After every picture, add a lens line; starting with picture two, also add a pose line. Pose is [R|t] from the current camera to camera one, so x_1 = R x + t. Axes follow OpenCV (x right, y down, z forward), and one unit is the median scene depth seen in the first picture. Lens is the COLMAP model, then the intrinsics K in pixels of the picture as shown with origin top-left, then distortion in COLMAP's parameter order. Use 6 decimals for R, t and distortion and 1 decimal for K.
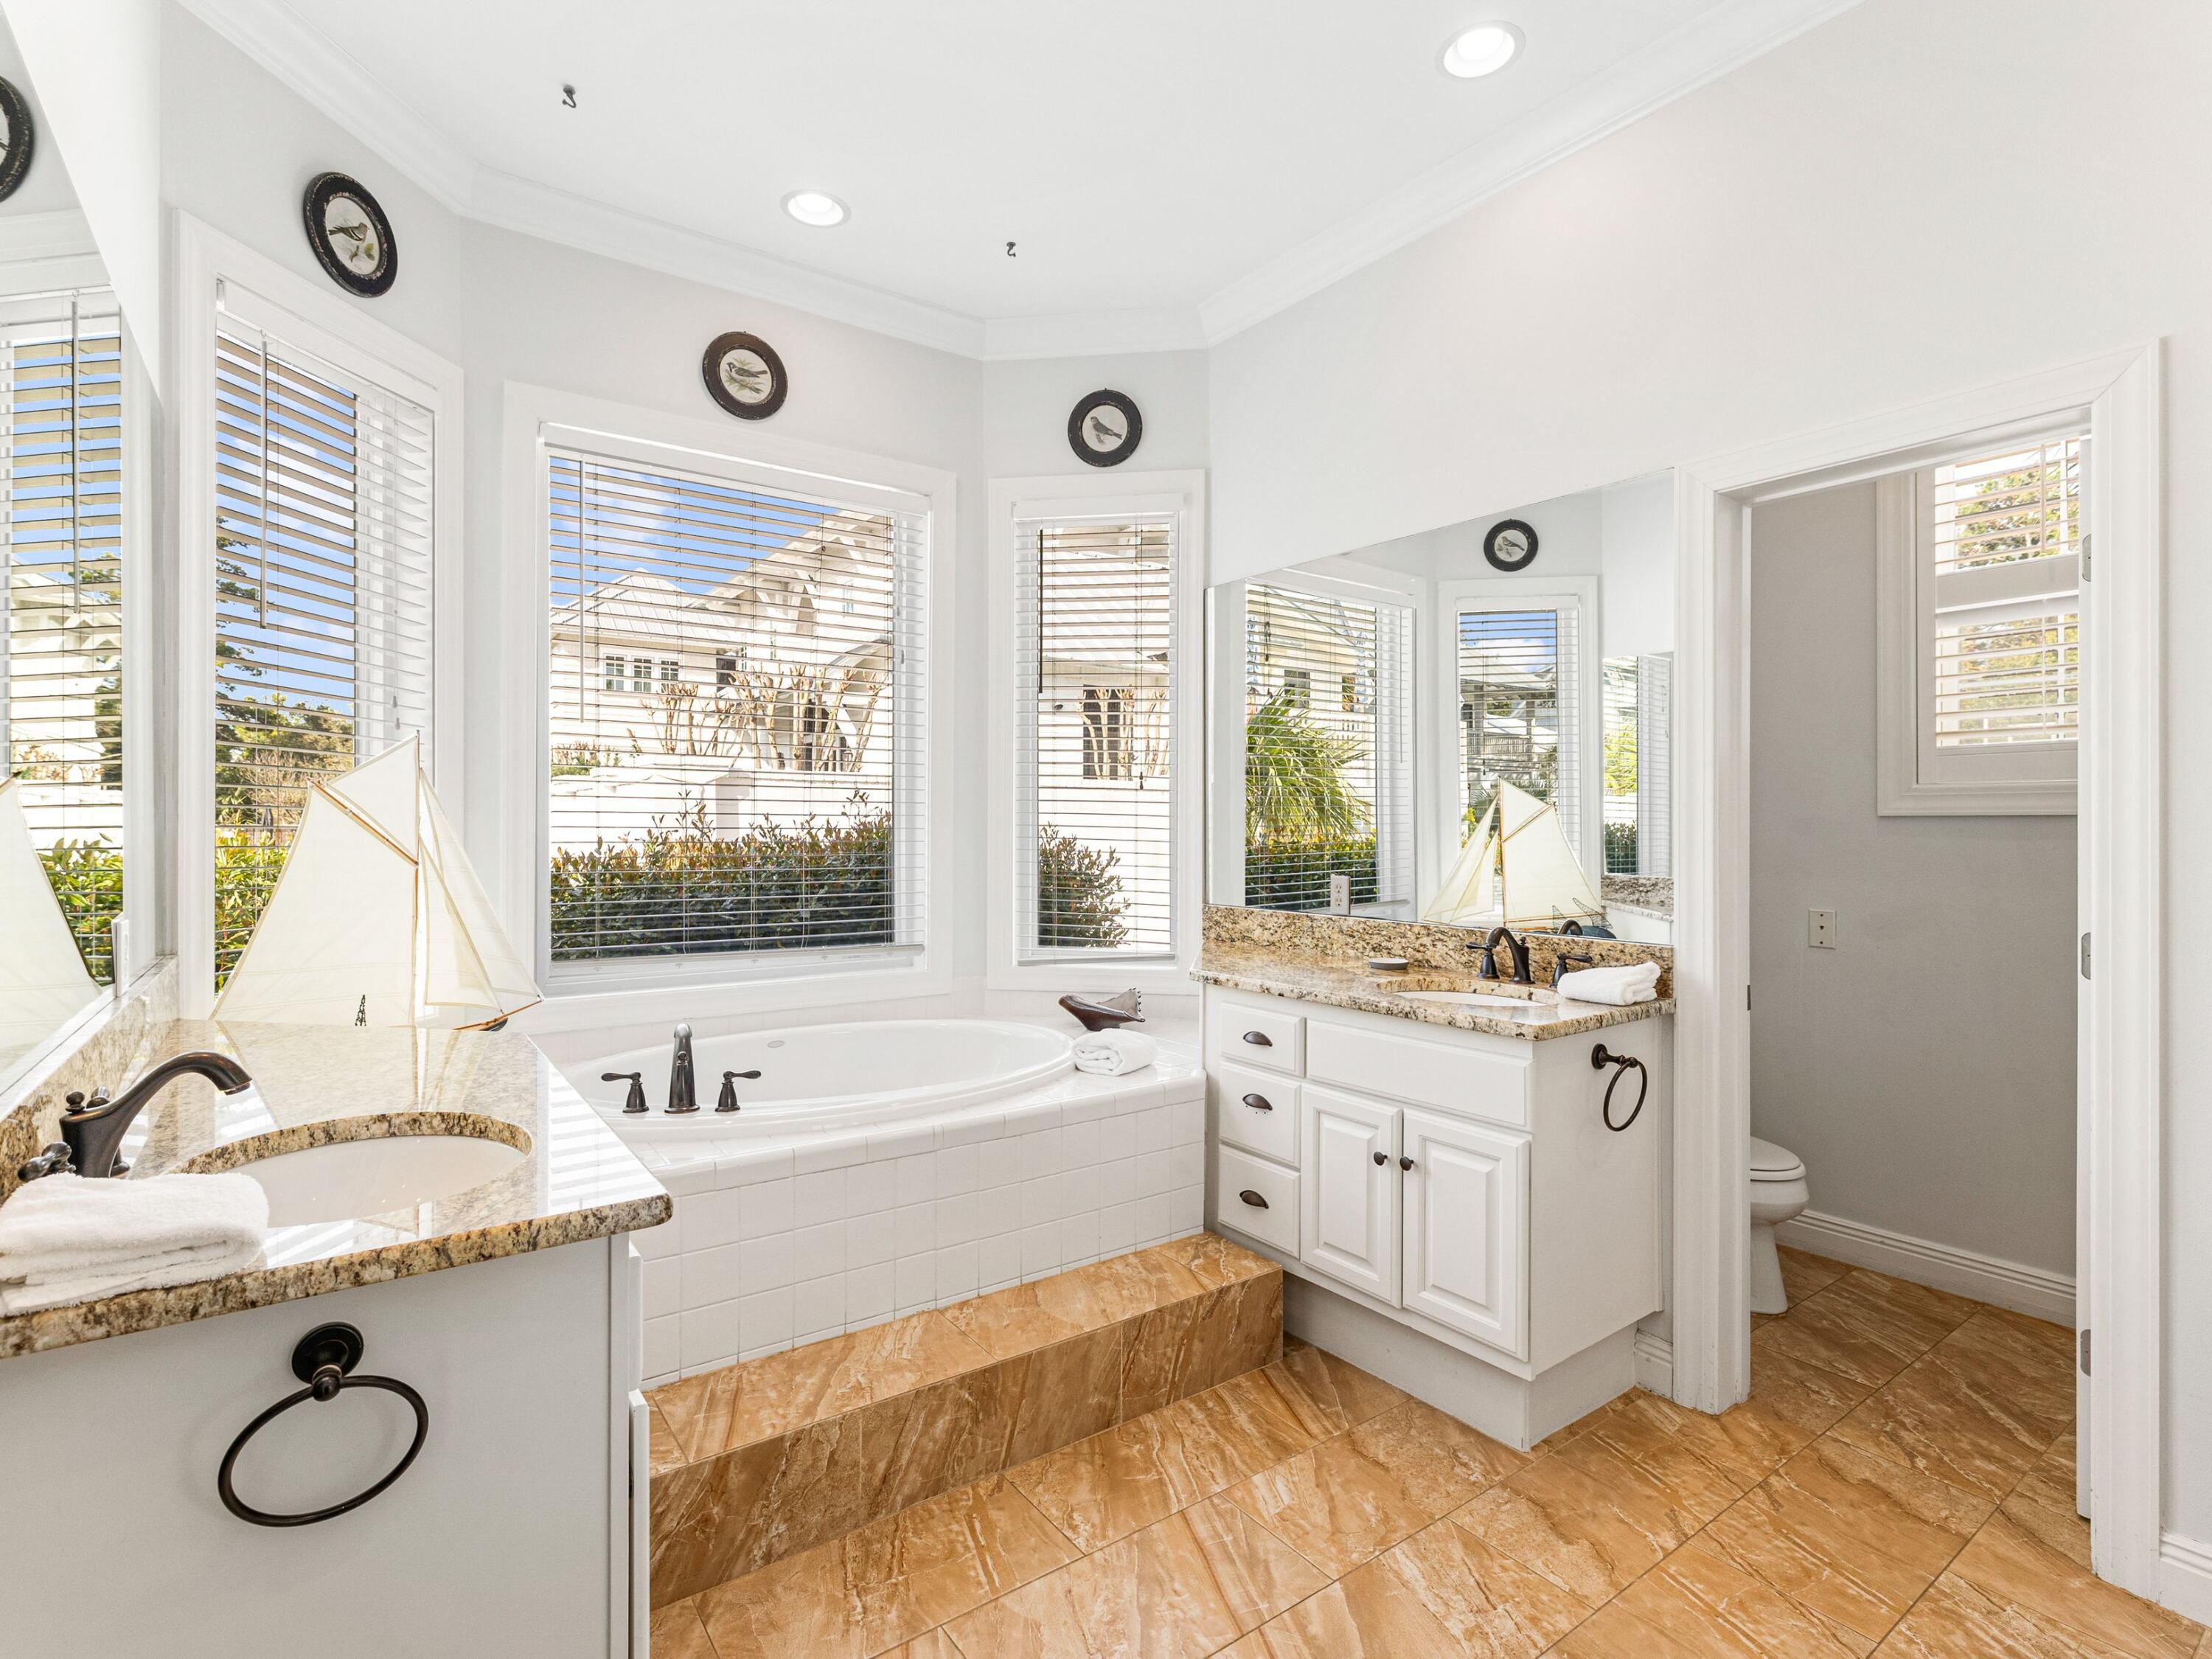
lens RADIAL K [[1059.8, 0, 1097.6], [0, 1059.8, 815.5], [0, 0, 1]] dist [0.001725, 0.000047]
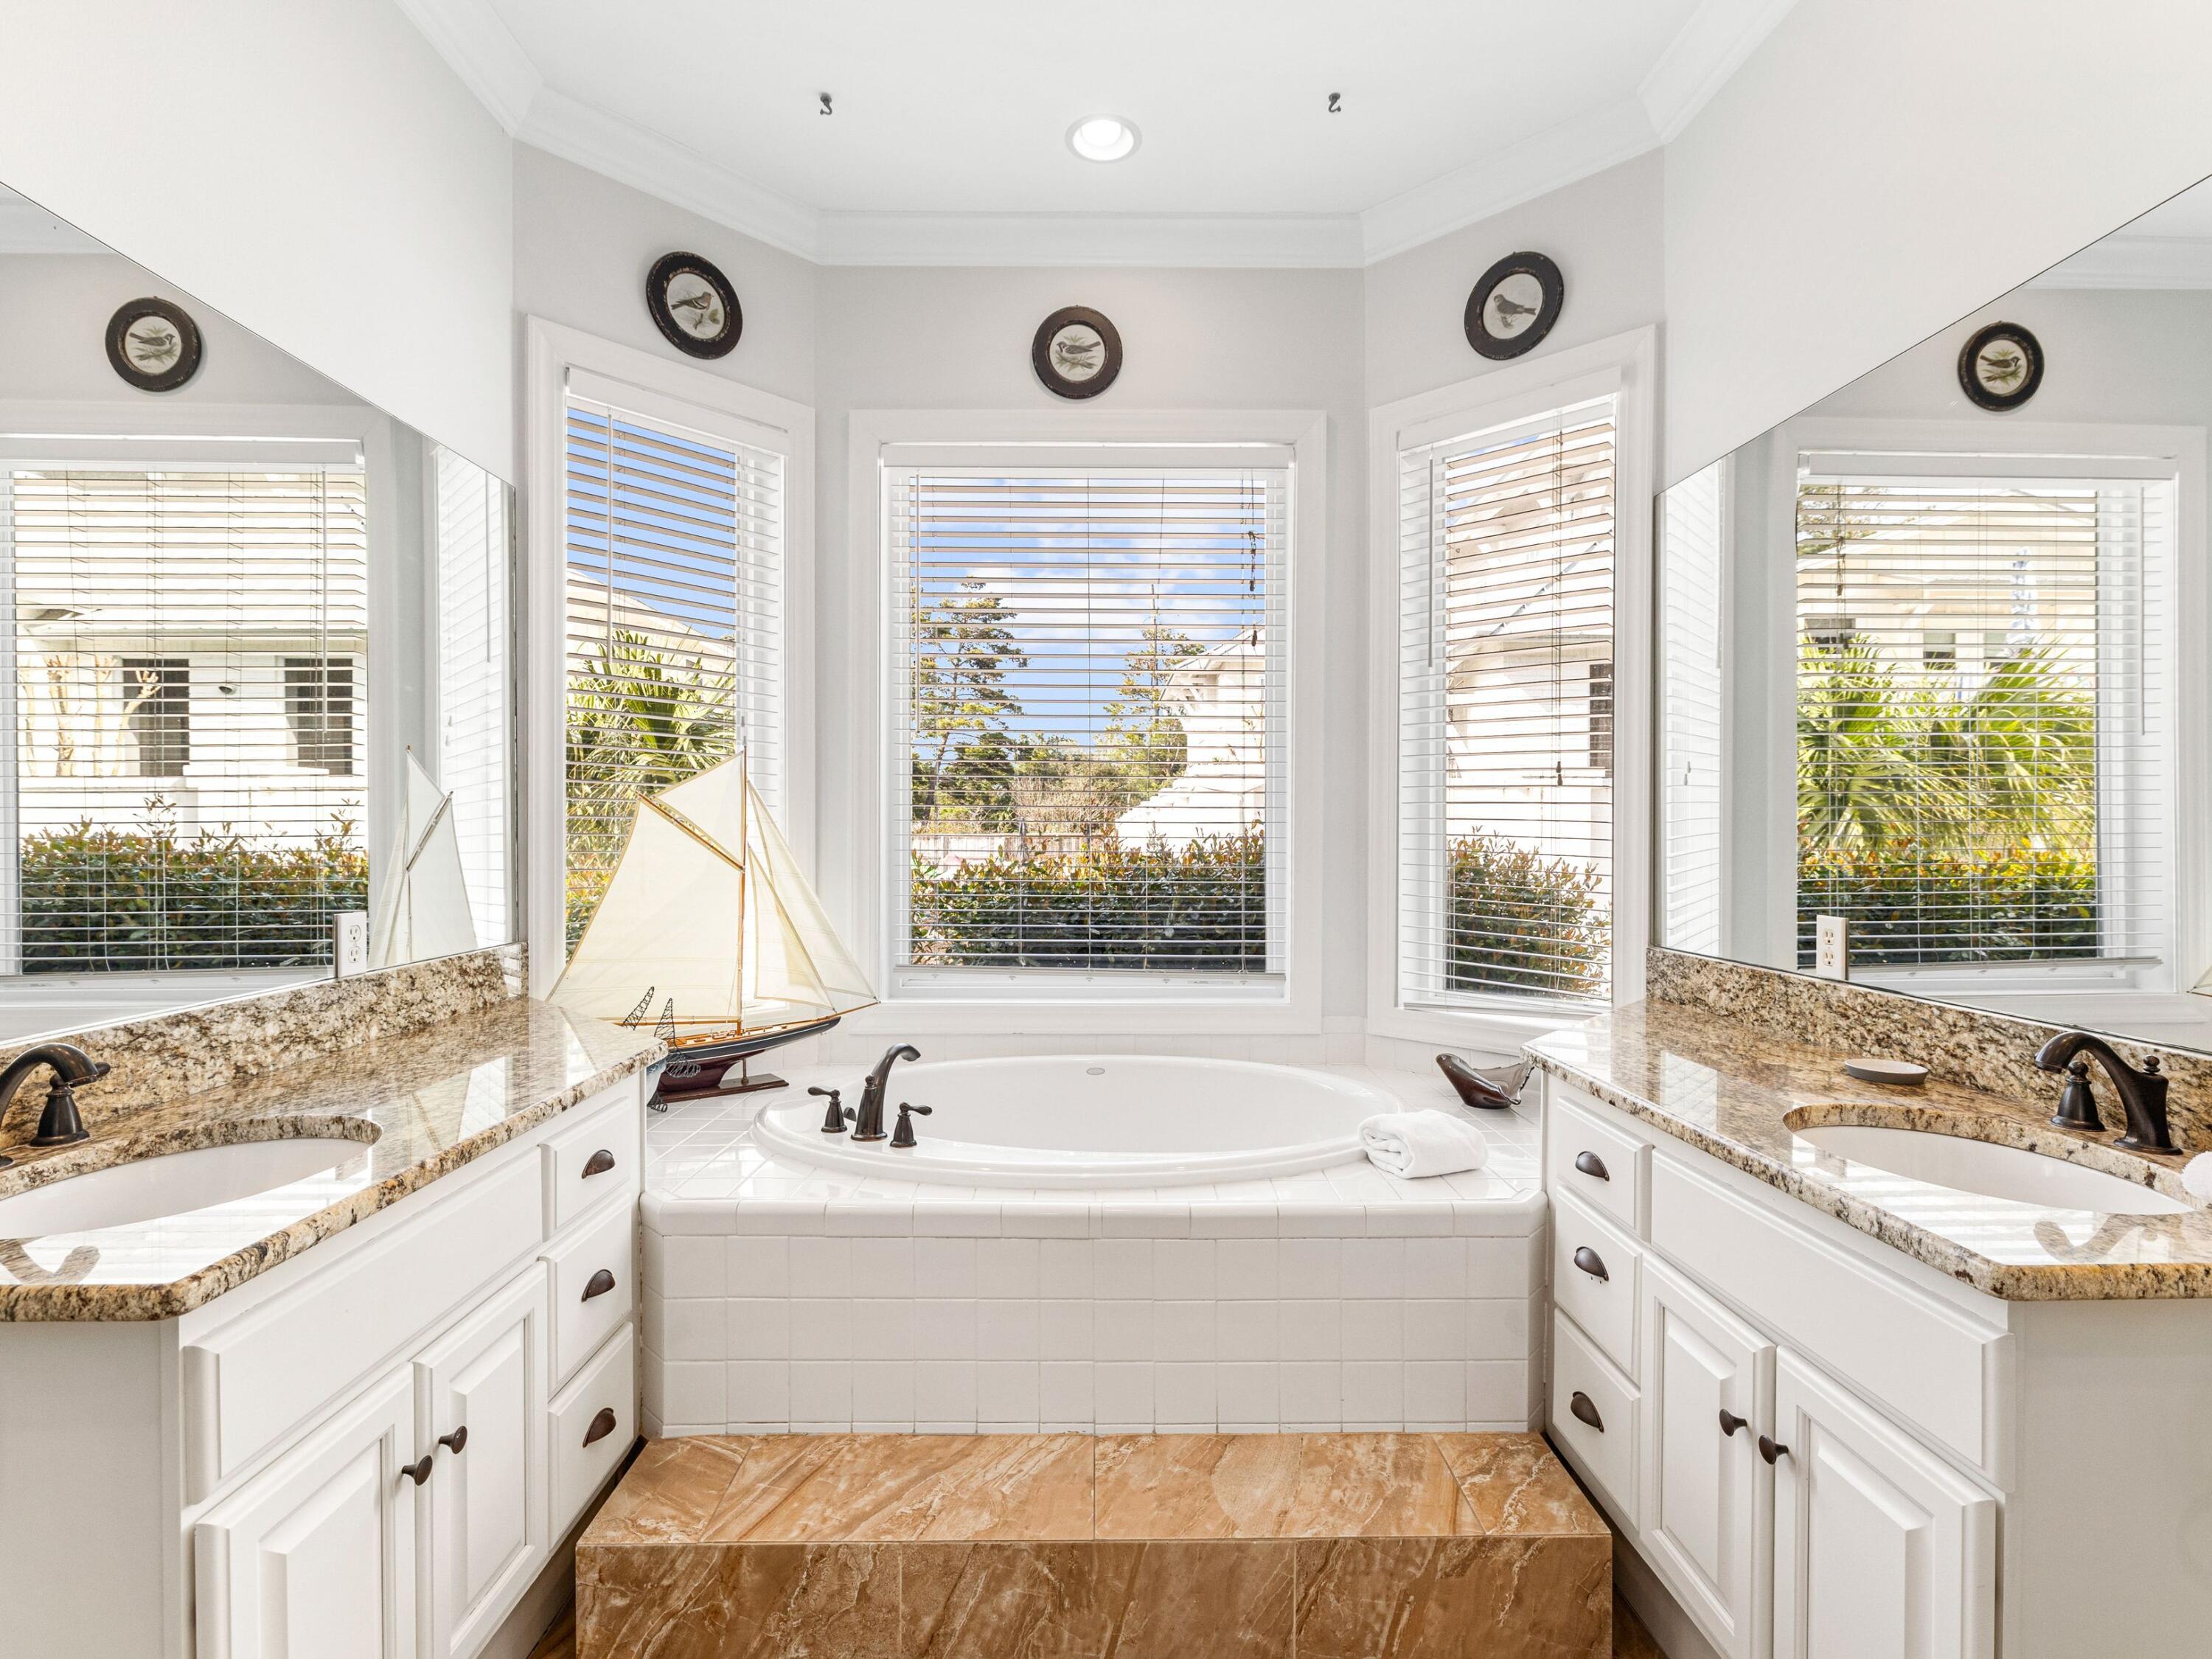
lens RADIAL K [[1053.5, 0, 1103.2], [0, 1053.5, 836.2], [0, 0, 1]] dist [-0.000112, -0.000454]
pose [[0.827372, 0.001541, -0.561653, 0.297600], [0.004471, 0.999946, 0.009329, 0.003862], [0.561637, -0.010230, 0.827321, 0.342503]]
